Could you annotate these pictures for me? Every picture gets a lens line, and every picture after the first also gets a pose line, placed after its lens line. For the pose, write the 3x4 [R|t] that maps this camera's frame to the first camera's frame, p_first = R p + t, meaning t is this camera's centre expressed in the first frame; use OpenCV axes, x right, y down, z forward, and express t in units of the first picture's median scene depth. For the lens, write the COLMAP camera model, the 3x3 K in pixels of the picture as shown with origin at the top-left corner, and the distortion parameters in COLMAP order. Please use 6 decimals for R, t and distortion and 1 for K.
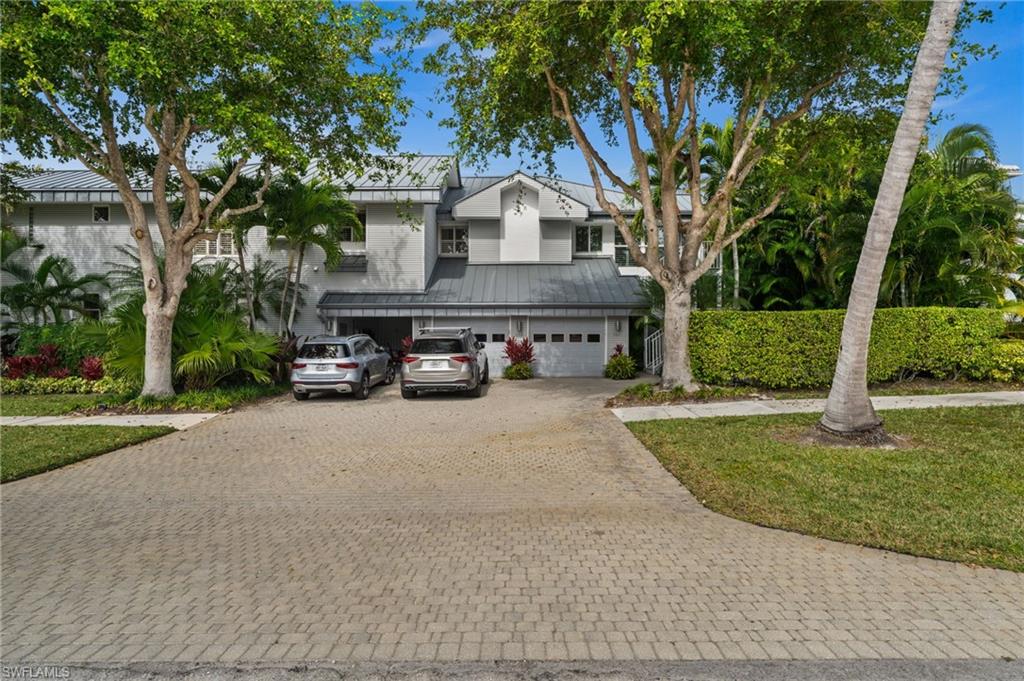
lens RADIAL K [[578.9, 0, 511.7], [0, 578.9, 338.4], [0, 0, 1]] dist [0.001280, 0.000635]
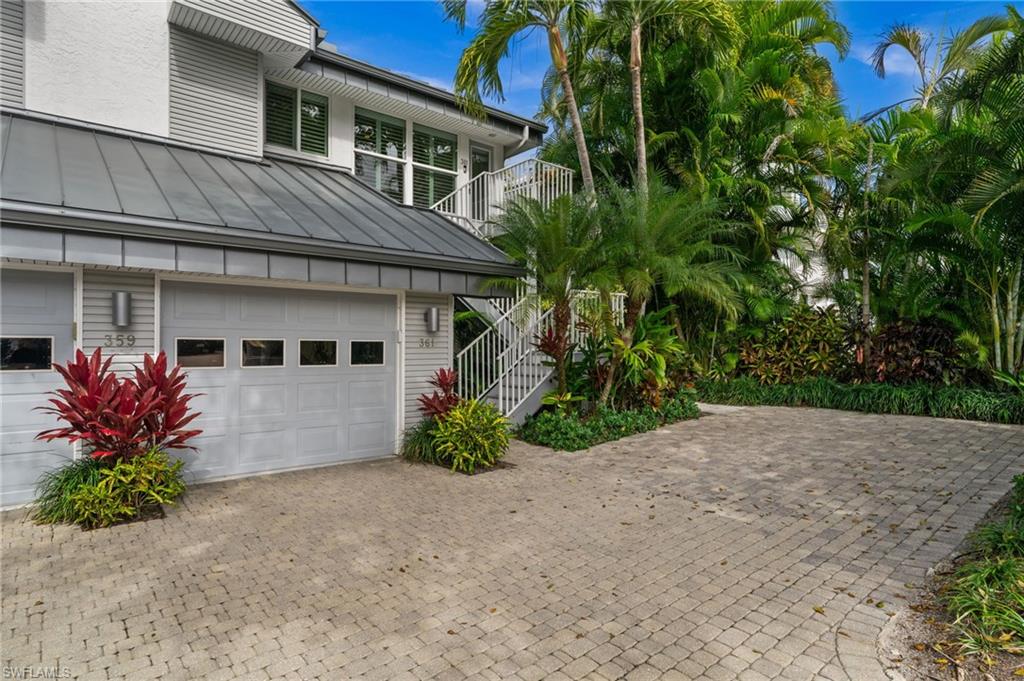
lens RADIAL K [[578.9, 0, 511.0], [0, 578.9, 340.6], [0, 0, 1]] dist [0.001280, 0.000635]
pose [[0.766964, 0.009204, 0.641624, -0.020190], [0.004590, 0.999793, -0.019829, -0.000663], [-0.641674, 0.018153, 0.766763, 0.670234]]
